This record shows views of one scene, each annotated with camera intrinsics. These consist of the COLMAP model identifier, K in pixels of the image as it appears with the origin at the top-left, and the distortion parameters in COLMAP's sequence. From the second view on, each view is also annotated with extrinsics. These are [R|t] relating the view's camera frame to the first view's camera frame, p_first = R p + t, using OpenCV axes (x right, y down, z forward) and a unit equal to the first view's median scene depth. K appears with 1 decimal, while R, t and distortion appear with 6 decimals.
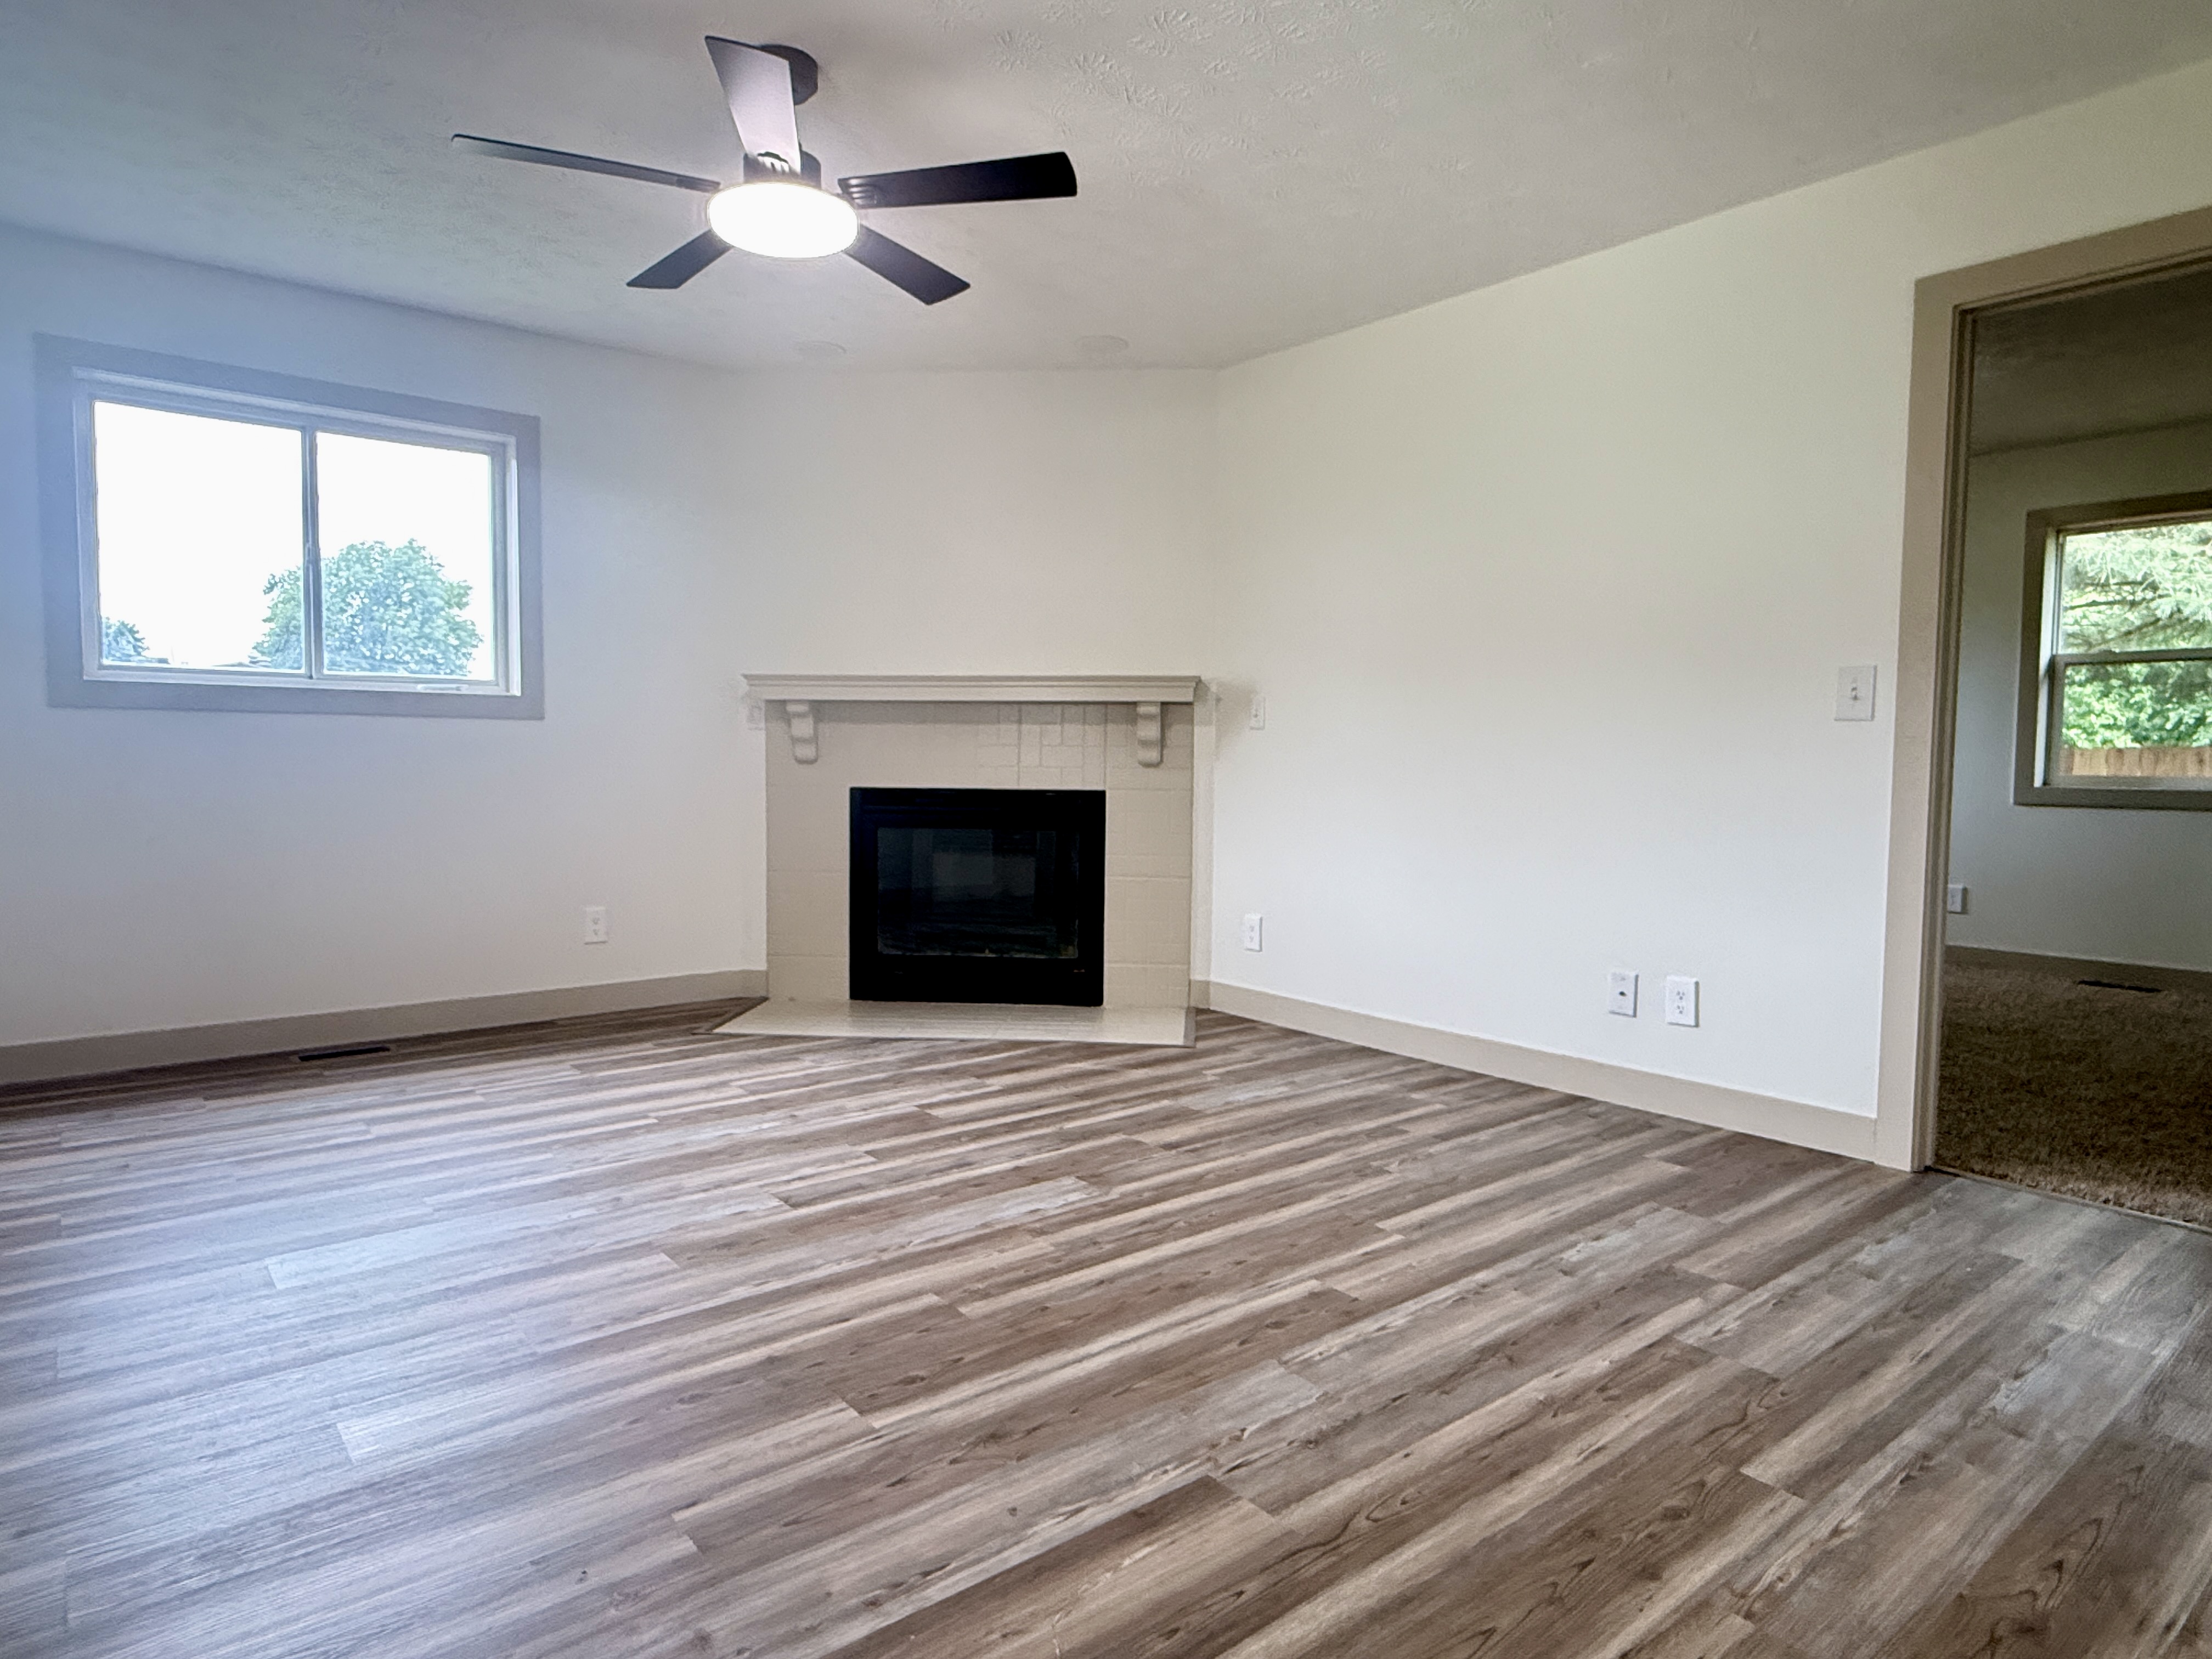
lens RADIAL K [[1277.7, 0, 1106.0], [0, 1277.7, 829.5], [0, 0, 1]] dist [0.000805, 0.000824]
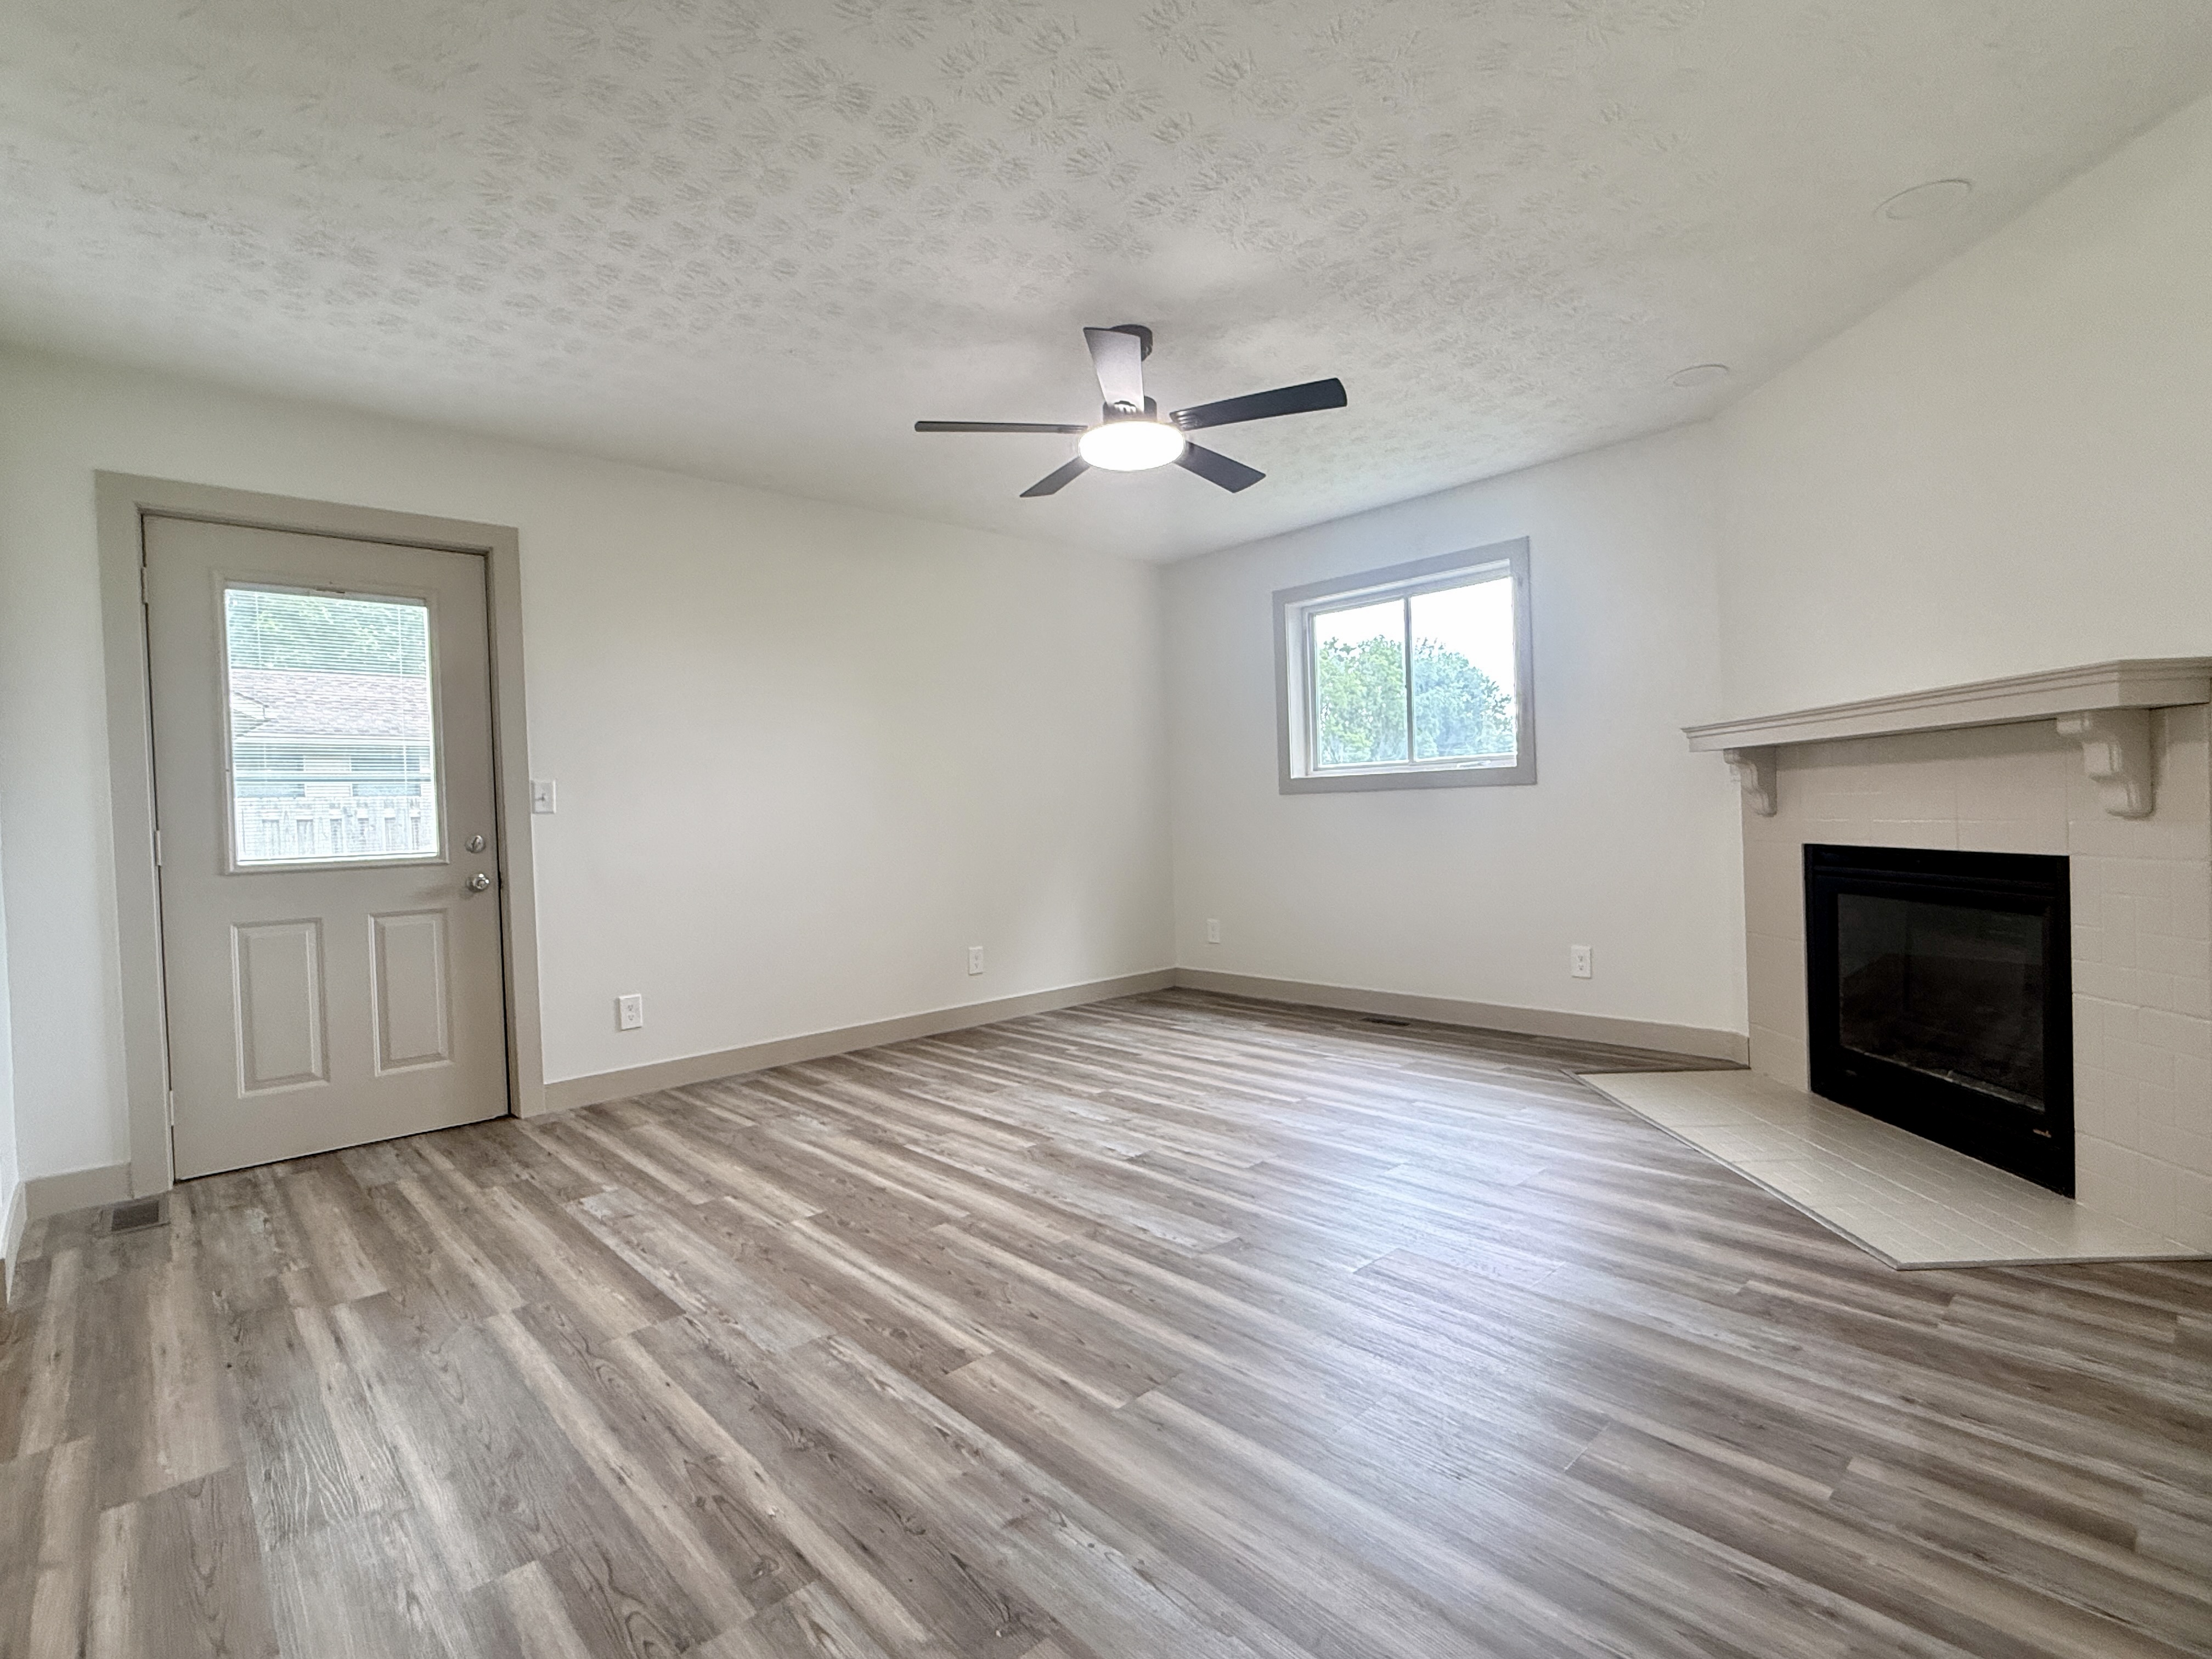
lens RADIAL K [[1058.1, 0, 1106.0], [0, 1058.1, 829.5], [0, 0, 1]] dist [-0.000967, -0.000346]
pose [[0.069213, 0.003582, -0.997595, 1.013351], [-0.025910, 0.999663, 0.001792, -0.067590], [0.997265, 0.025723, 0.069283, 1.025514]]
